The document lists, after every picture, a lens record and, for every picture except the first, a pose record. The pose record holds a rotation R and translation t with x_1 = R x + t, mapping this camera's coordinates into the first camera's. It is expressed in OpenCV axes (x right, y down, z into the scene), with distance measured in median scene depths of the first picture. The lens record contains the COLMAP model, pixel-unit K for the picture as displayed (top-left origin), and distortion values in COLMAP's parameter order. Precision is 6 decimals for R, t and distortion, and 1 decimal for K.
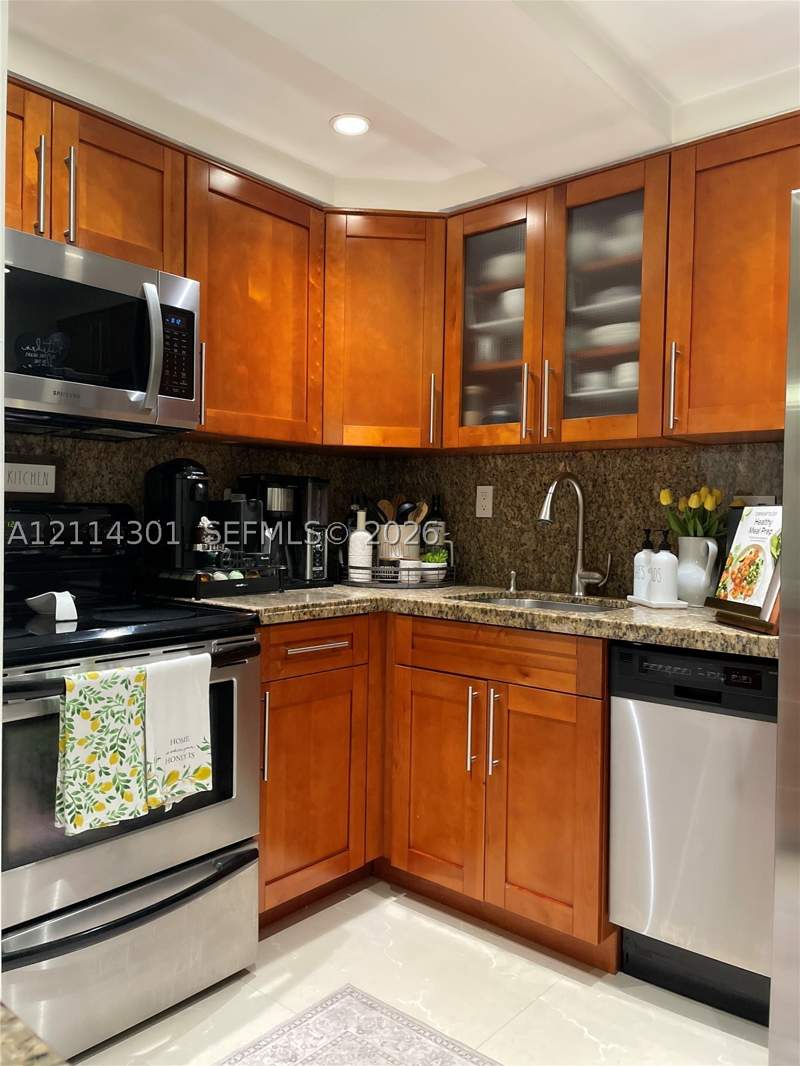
lens RADIAL K [[808.9, 0, 414.3], [0, 808.9, 532.1], [0, 0, 1]] dist [0.102088, -0.148931]
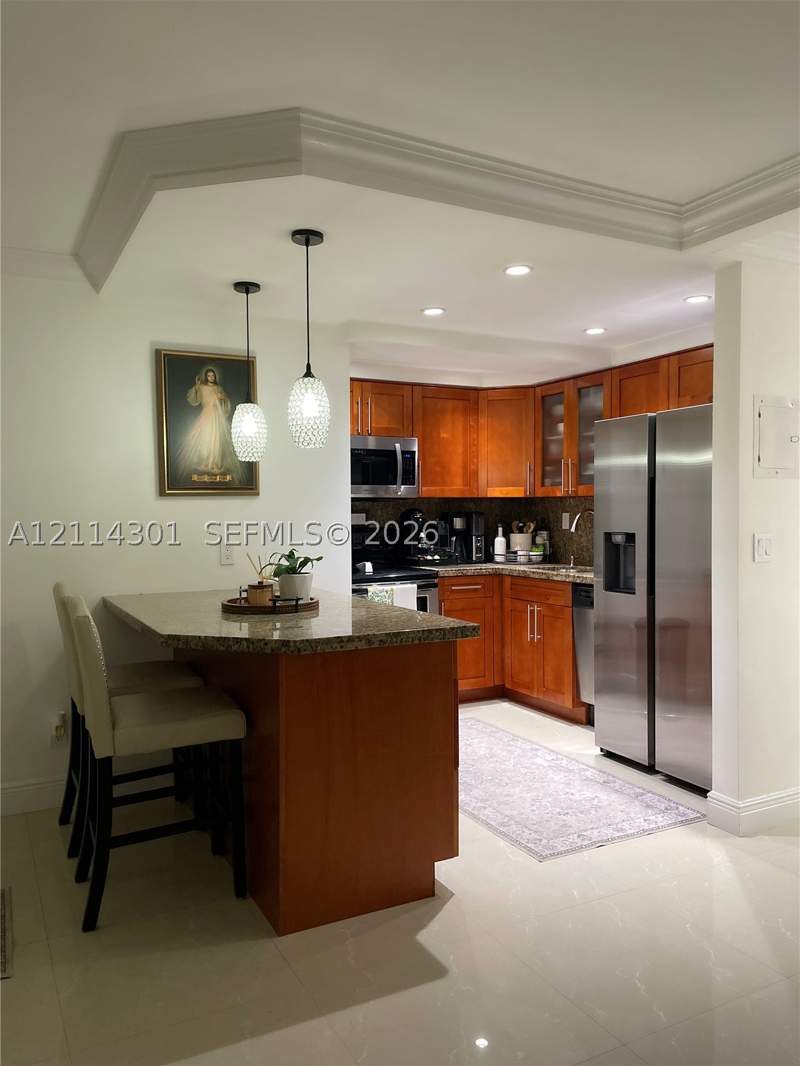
lens RADIAL K [[814.6, 0, 399.8], [0, 814.6, 525.0], [0, 0, 1]] dist [0.107479, -0.224131]
pose [[0.925372, -0.017060, -0.378677, 0.565215], [0.015559, 0.999854, -0.007024, -0.024861], [0.378742, 0.000608, 0.925502, -1.190492]]
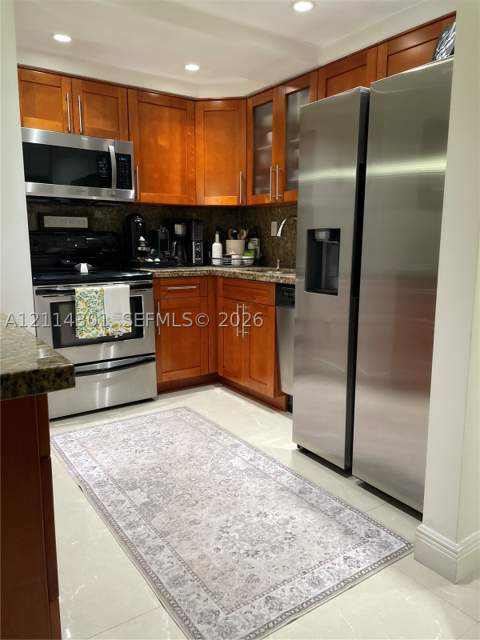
lens RADIAL K [[485.6, 0, 248.6], [0, 485.6, 319.4], [0, 0, 1]] dist [0.102088, -0.148931]
pose [[0.966706, 0.028367, -0.254314, 0.447717], [0.007698, 0.990163, 0.139710, 0.026084], [0.255775, -0.137016, 0.956977, -0.405444]]
